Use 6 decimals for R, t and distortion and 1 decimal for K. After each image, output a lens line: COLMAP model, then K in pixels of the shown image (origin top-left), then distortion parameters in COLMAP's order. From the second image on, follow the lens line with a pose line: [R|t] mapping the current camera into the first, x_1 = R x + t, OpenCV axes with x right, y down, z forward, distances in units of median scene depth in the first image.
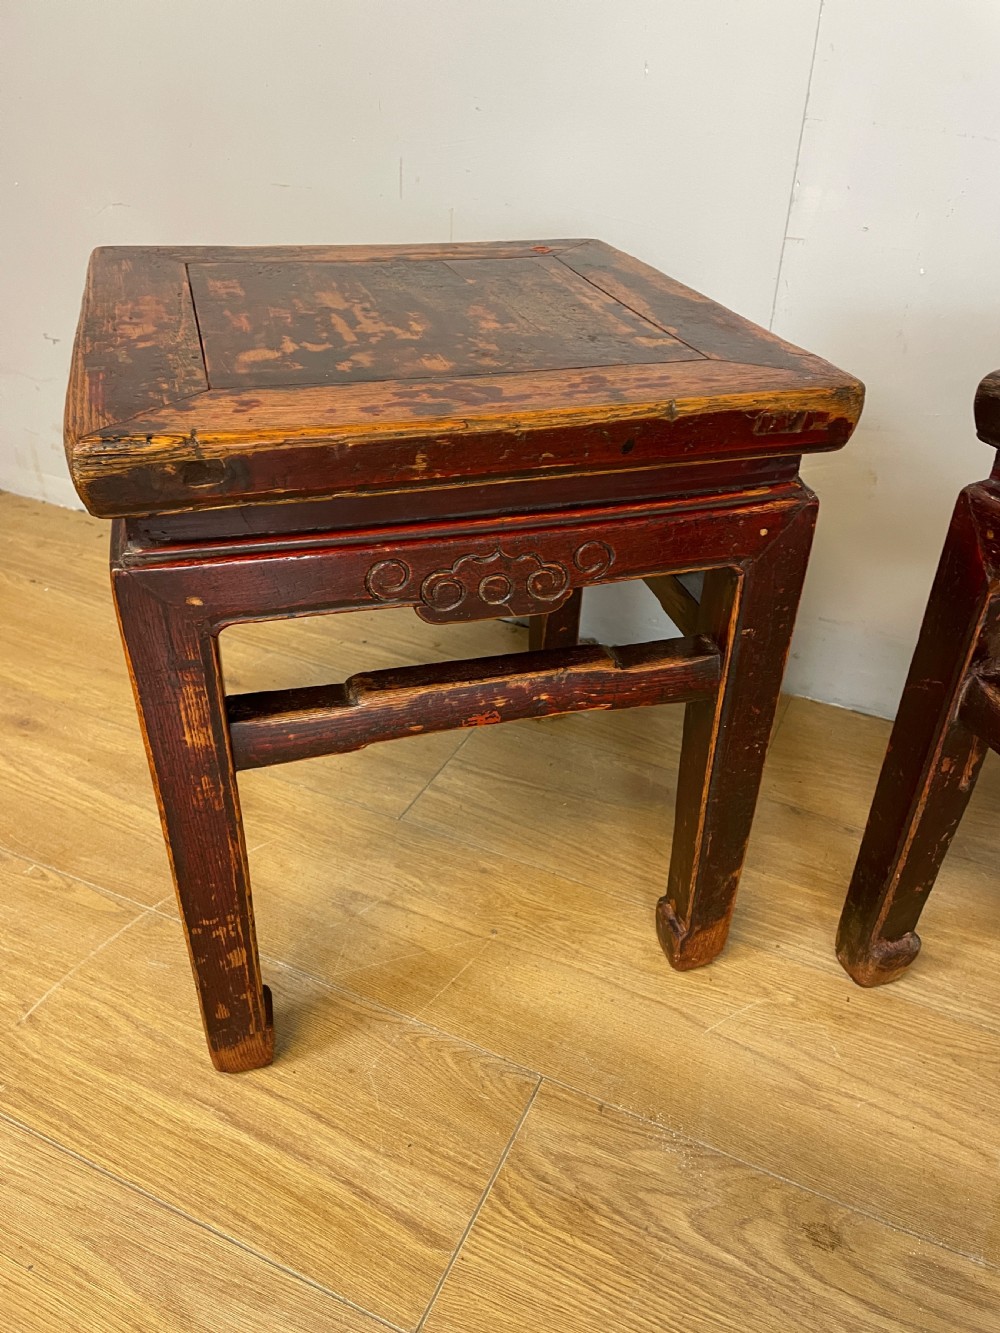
lens RADIAL K [[1005.1, 0, 518.2], [0, 1005.1, 666.7], [0, 0, 1]] dist [0.097623, -0.125706]
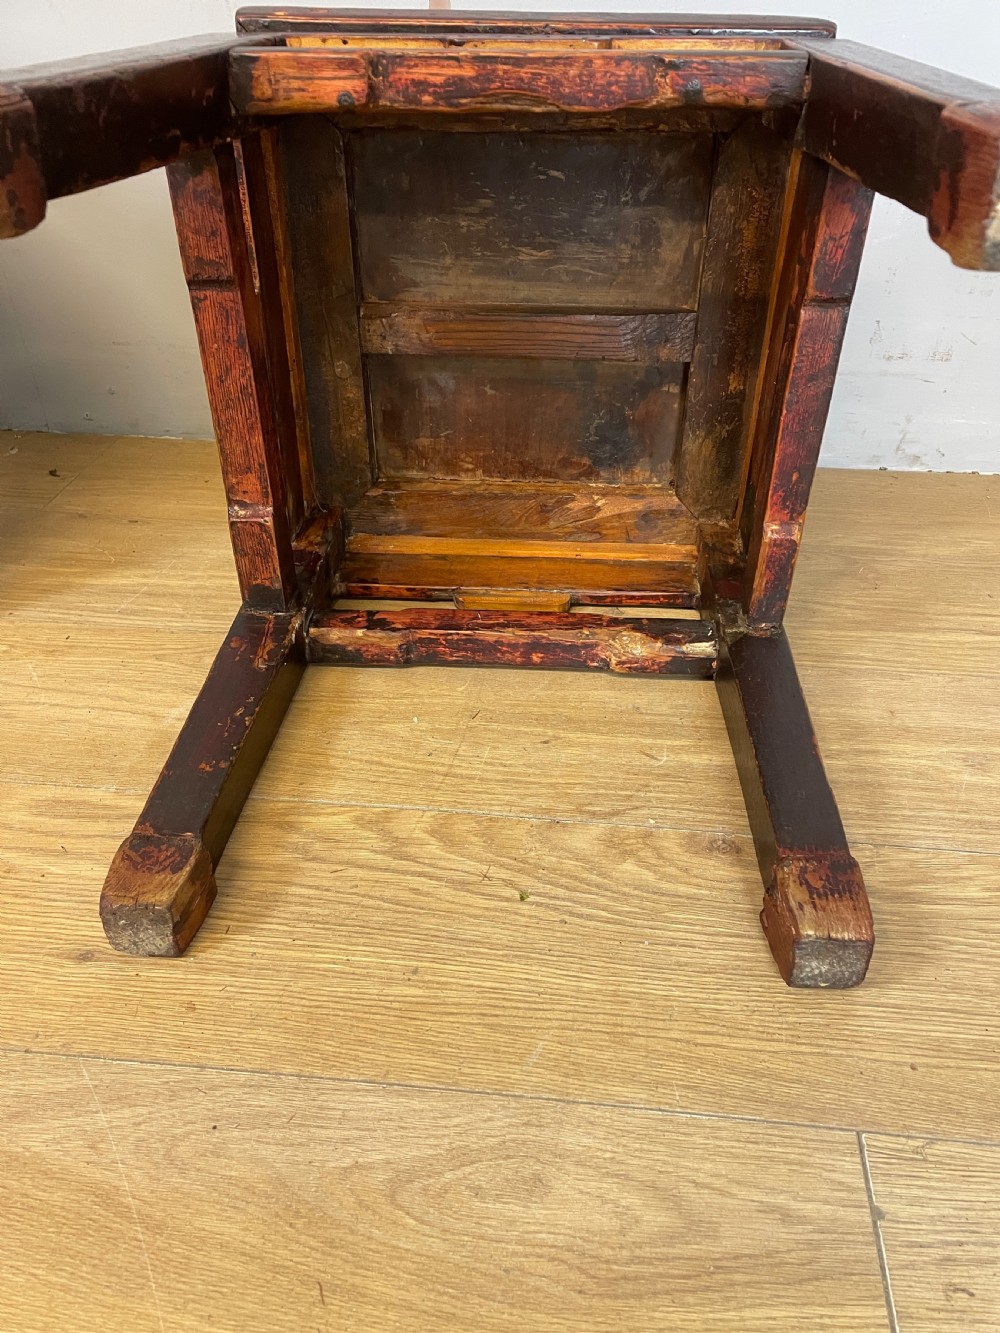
lens RADIAL K [[1005.1, 0, 511.6], [0, 1005.1, 672.8], [0, 0, 1]] dist [0.097623, -0.125706]
pose [[0.946480, -0.205182, 0.249150, 0.578804], [0.195980, 0.978679, 0.061473, 0.463273], [-0.256451, -0.009354, 0.966512, -0.100320]]
